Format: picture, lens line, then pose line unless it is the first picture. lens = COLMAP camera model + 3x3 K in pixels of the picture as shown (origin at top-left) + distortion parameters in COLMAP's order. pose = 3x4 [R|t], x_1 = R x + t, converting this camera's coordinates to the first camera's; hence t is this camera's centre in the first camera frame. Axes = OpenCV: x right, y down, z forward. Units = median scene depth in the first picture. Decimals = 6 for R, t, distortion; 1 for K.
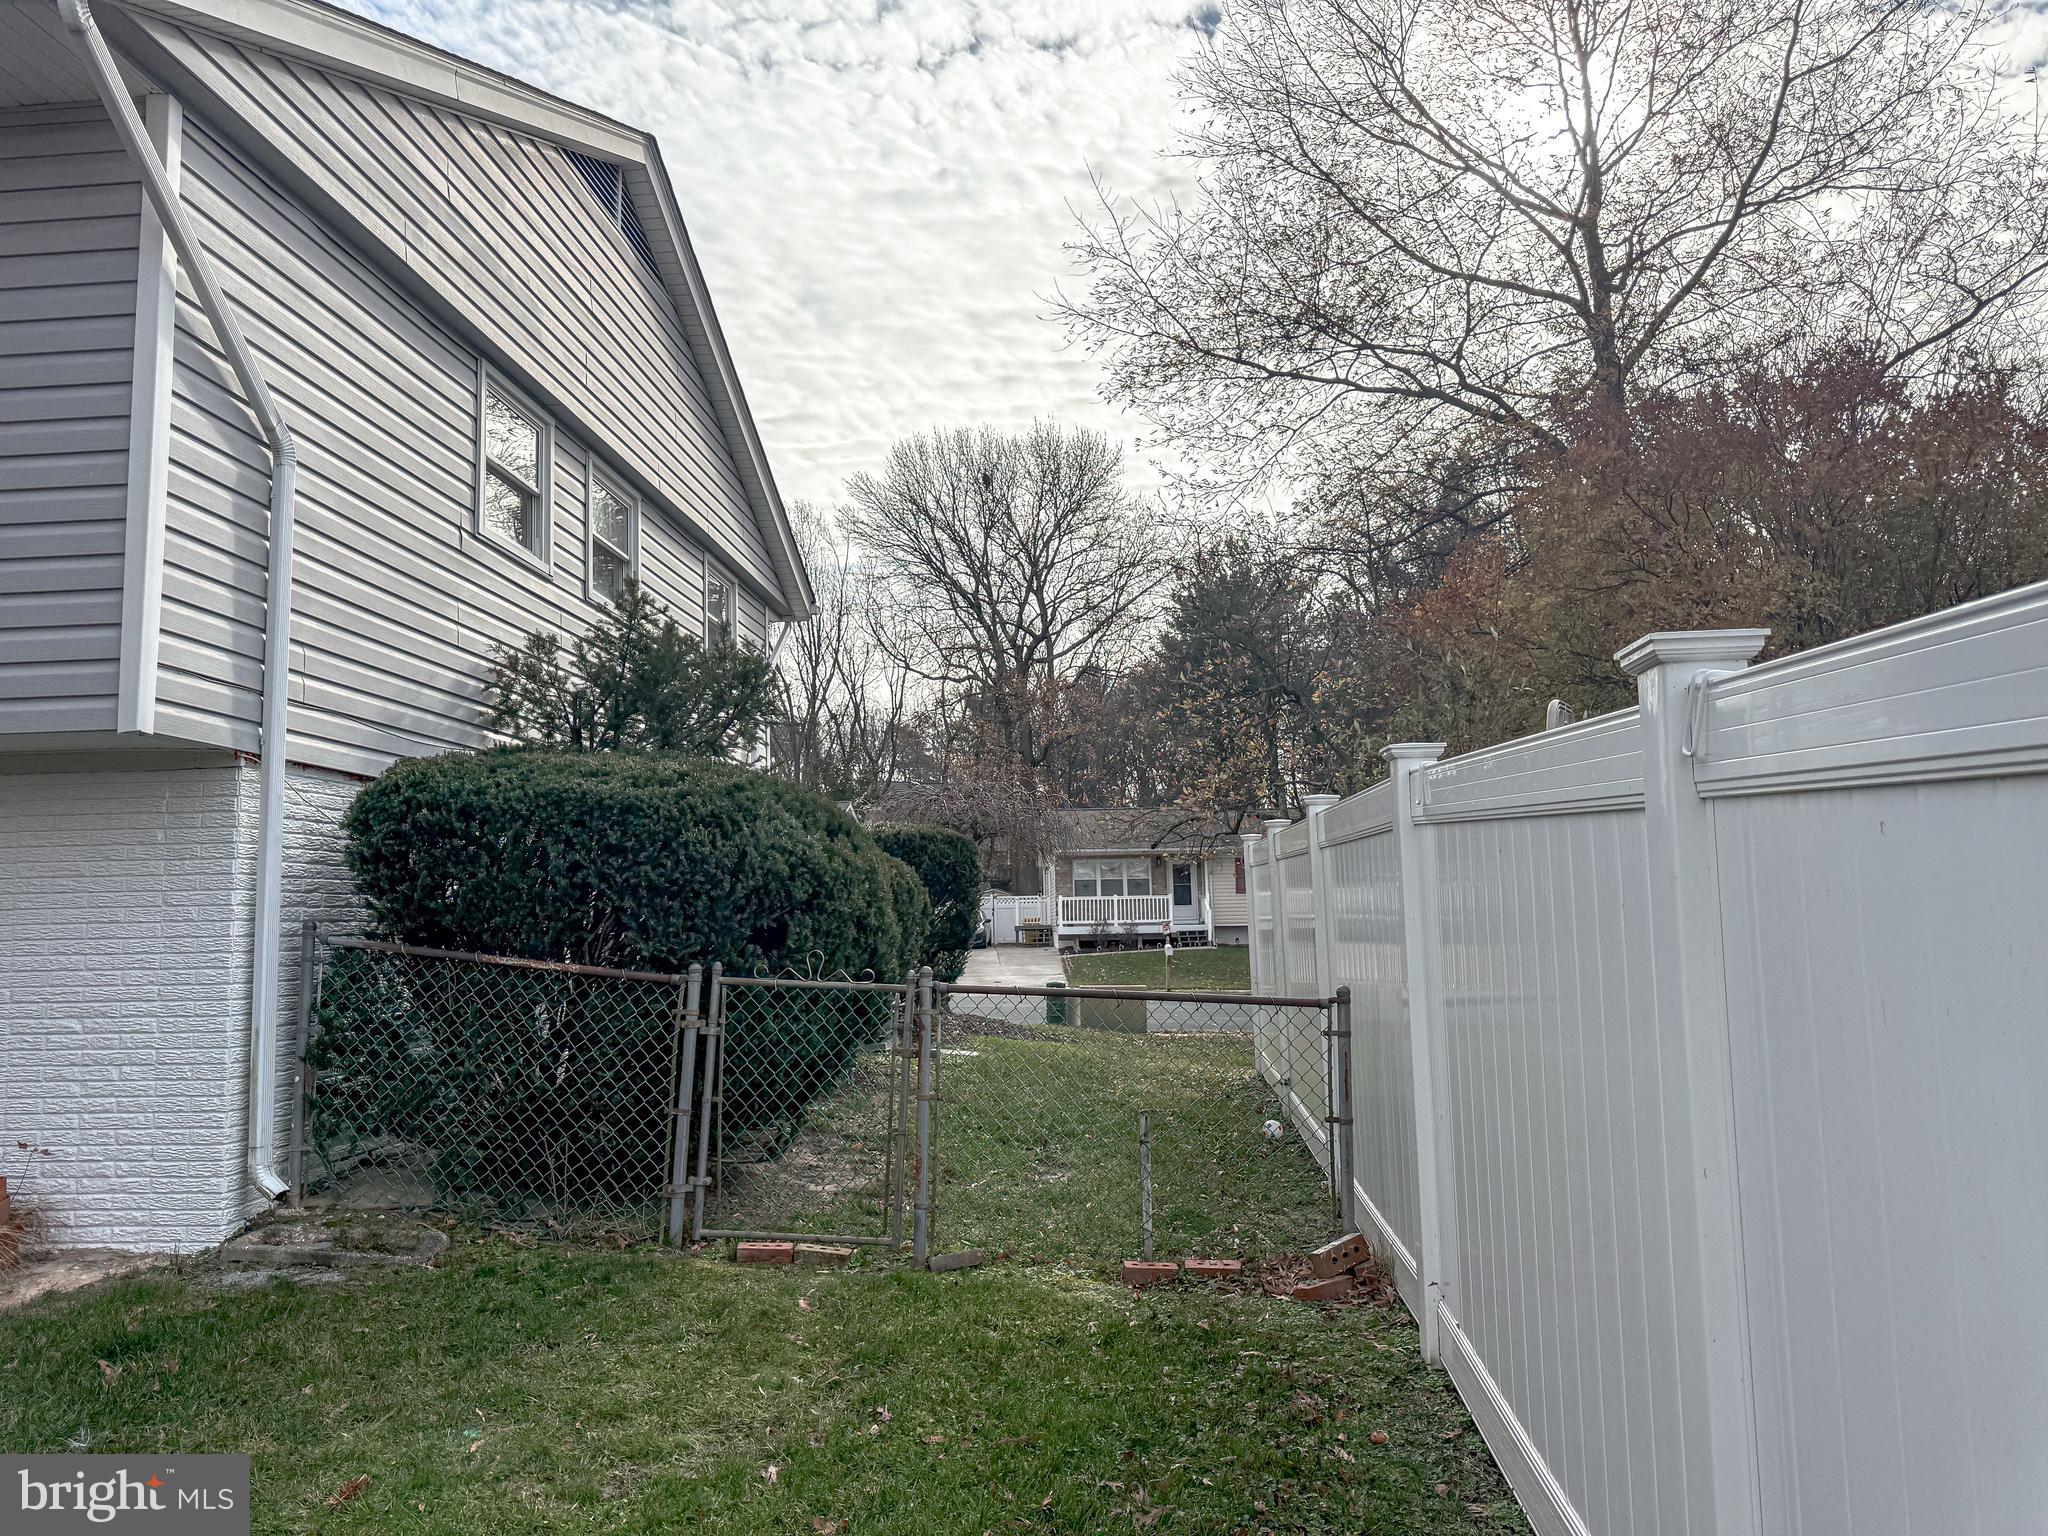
lens RADIAL K [[1457.8, 0, 1024.0], [0, 1457.8, 768.0], [0, 0, 1]] dist [0.001892, -0.001365]
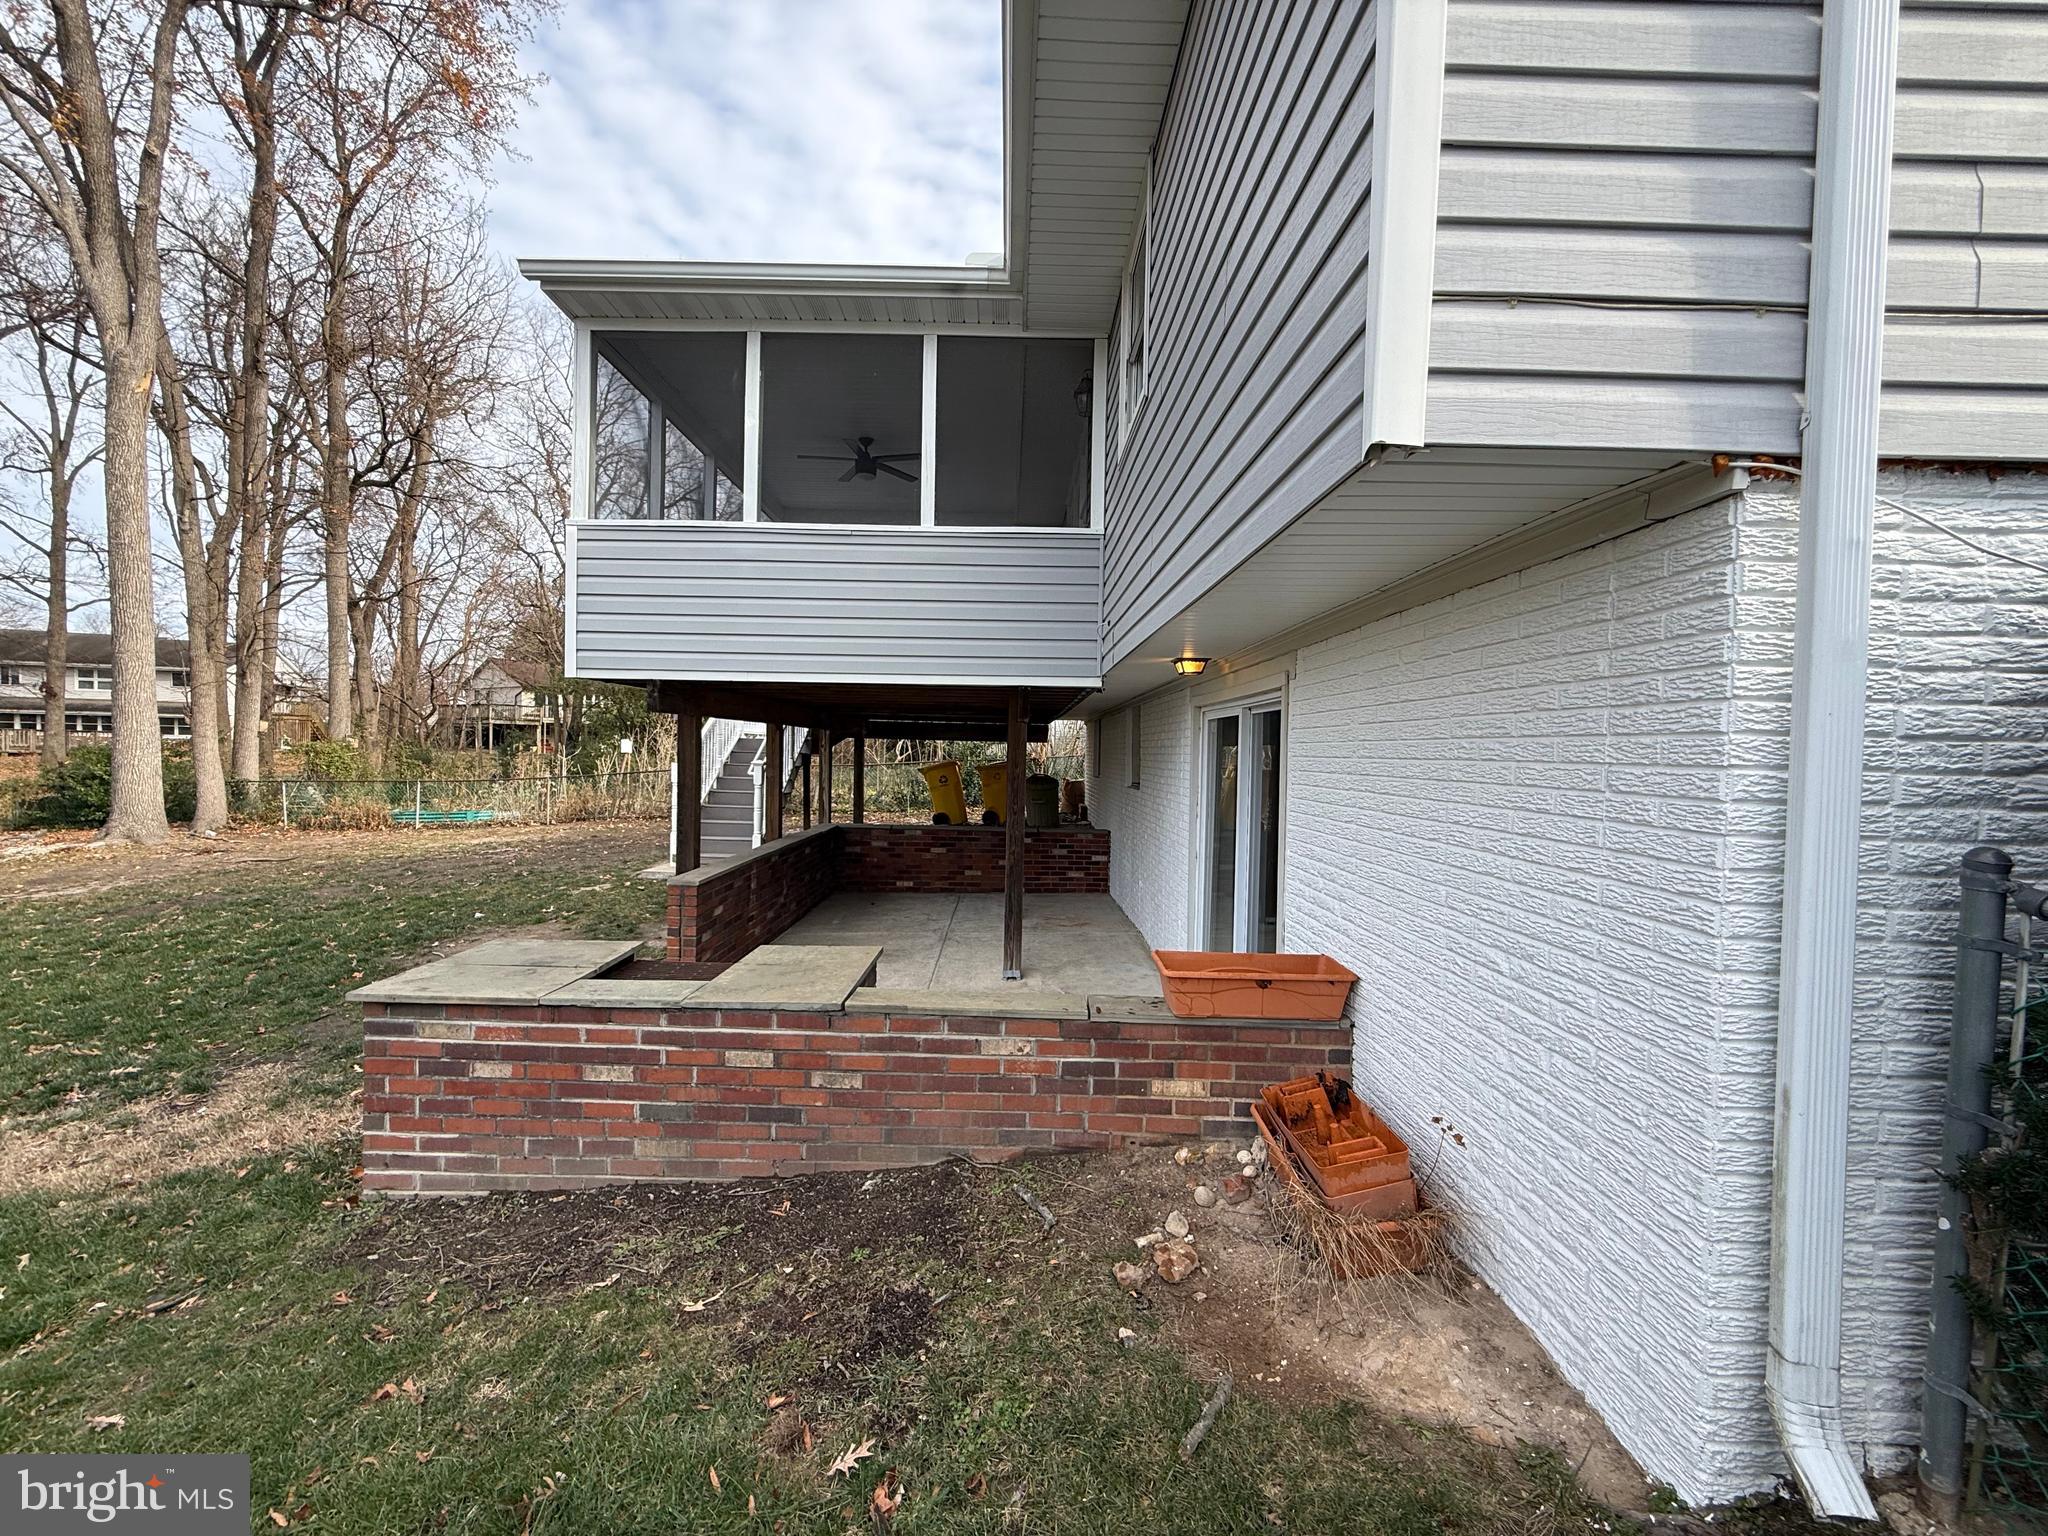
lens RADIAL K [[811.9, 0, 1015.5], [0, 811.9, 768.5], [0, 0, 1]] dist [0.001311, -0.000118]
pose [[0.081721, 0.044354, -0.995668, -0.301244], [0.085222, 0.995039, 0.051321, 0.050823], [0.993005, -0.089047, 0.077536, 0.746642]]
